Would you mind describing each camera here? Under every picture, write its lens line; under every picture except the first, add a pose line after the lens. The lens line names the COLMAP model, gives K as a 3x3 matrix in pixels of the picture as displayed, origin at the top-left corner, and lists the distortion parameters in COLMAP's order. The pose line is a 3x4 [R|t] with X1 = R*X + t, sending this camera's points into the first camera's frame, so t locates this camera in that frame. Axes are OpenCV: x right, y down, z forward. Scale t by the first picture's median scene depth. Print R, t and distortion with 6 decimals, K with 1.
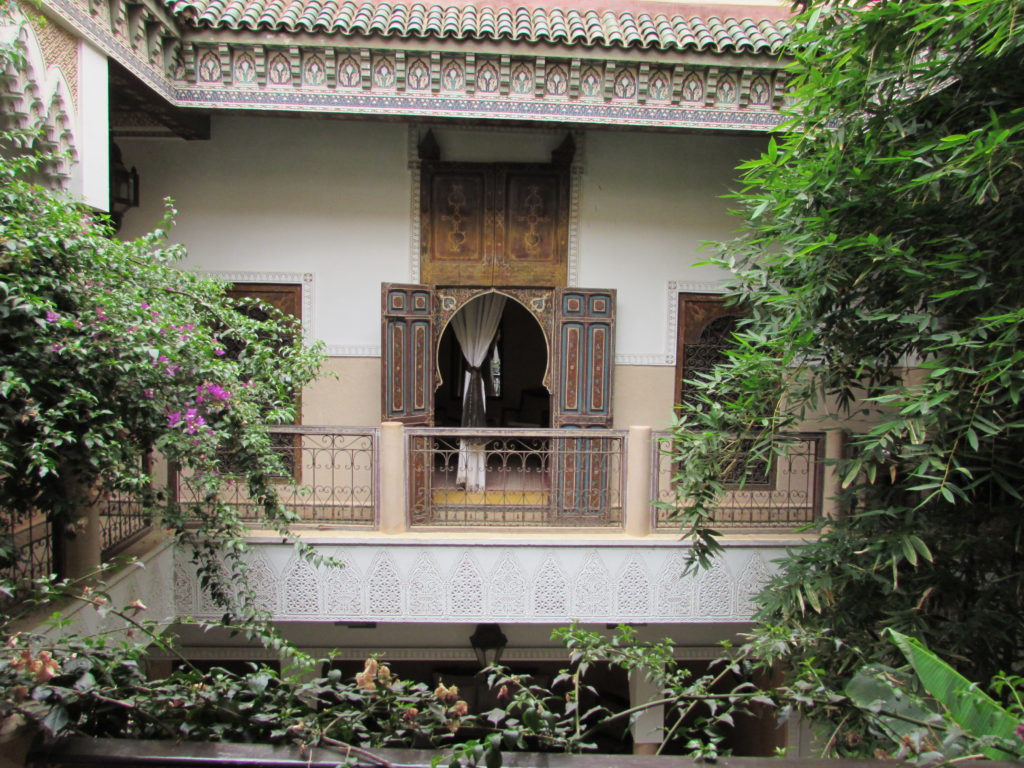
lens RADIAL K [[723.2, 0, 510.1], [0, 723.2, 384.5], [0, 0, 1]] dist [-0.038154, 0.019797]
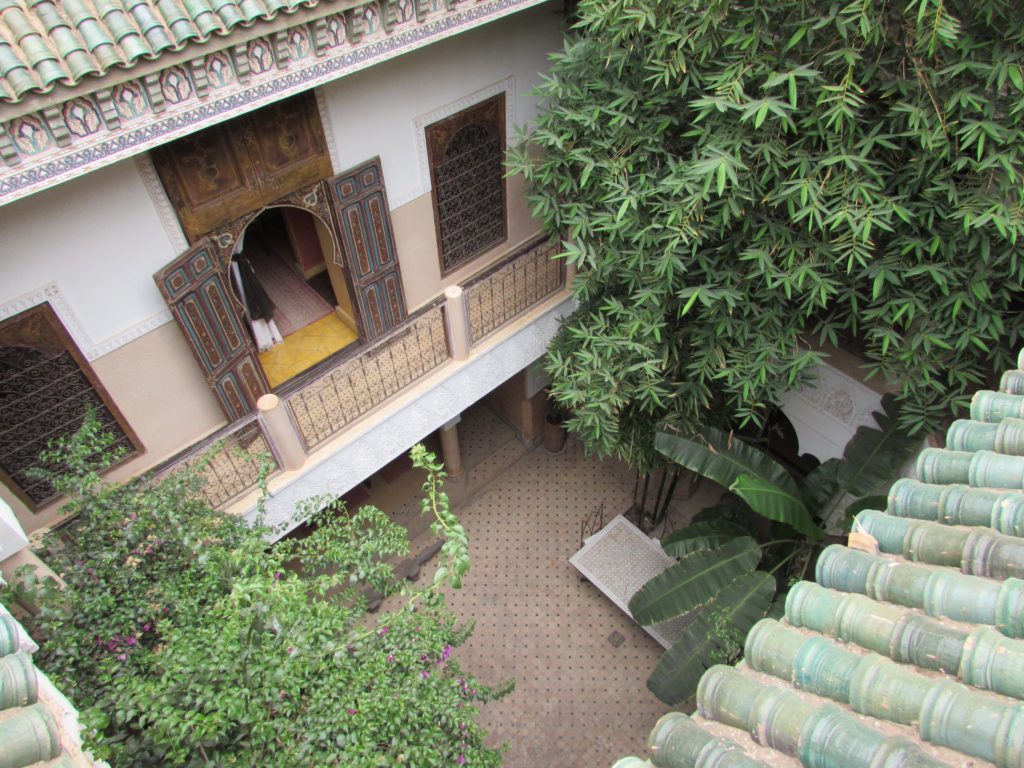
lens RADIAL K [[712.1, 0, 515.3], [0, 712.1, 383.8], [0, 0, 1]] dist [-0.035670, 0.007338]
pose [[0.756219, -0.511011, 0.408658, -0.262678], [0.084099, 0.695283, 0.713799, -0.586386], [-0.648892, -0.505420, 0.568762, 0.177841]]
